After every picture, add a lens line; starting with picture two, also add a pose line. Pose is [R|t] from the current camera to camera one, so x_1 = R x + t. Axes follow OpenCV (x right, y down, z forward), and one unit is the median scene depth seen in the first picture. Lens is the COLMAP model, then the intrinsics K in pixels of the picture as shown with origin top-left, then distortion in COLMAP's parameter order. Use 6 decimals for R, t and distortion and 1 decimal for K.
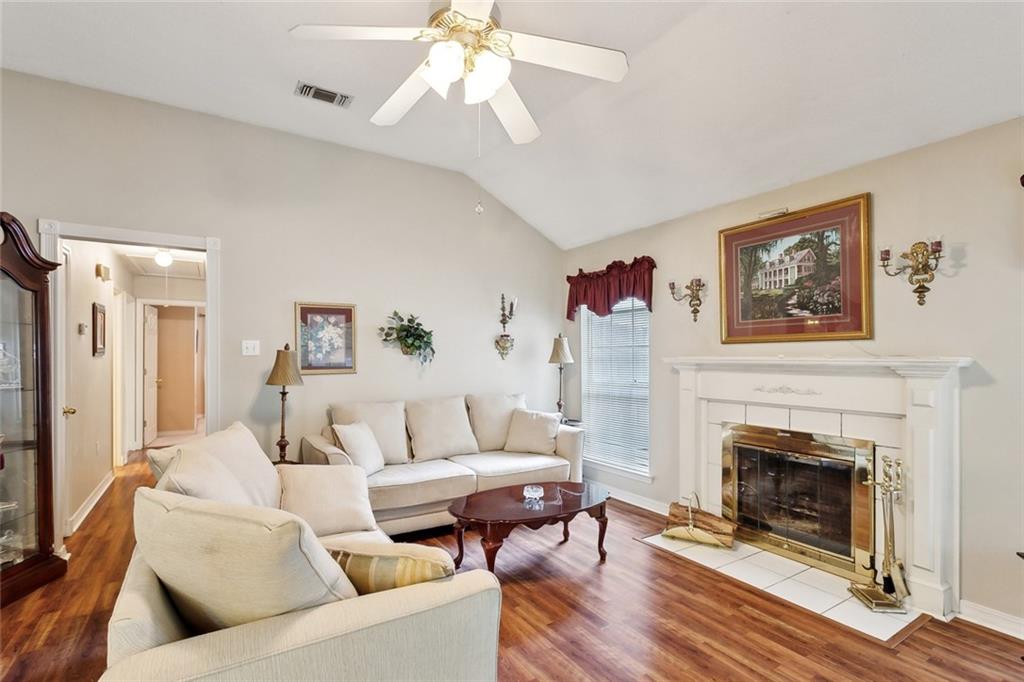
lens RADIAL K [[491.8, 0, 506.9], [0, 491.8, 354.3], [0, 0, 1]] dist [0.005543, 0.001404]
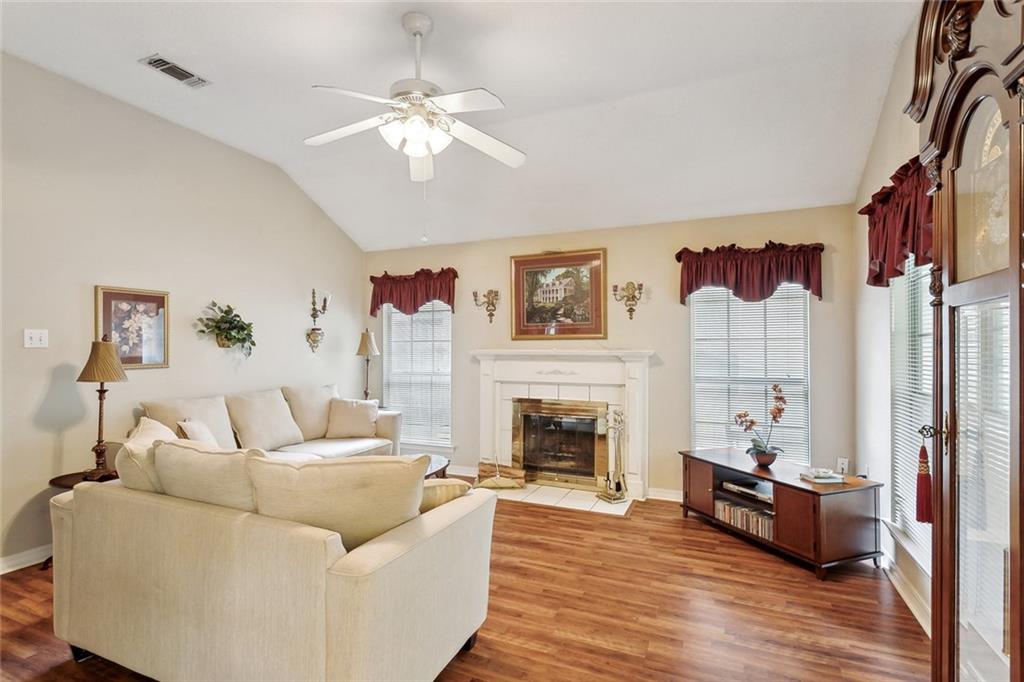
lens RADIAL K [[491.8, 0, 515.2], [0, 491.8, 346.0], [0, 0, 1]] dist [0.005543, 0.001404]
pose [[0.829711, 0.005010, 0.558170, -0.320307], [-0.003758, 0.999987, -0.003389, -0.000495], [-0.558180, 0.000714, 0.829720, -0.131646]]
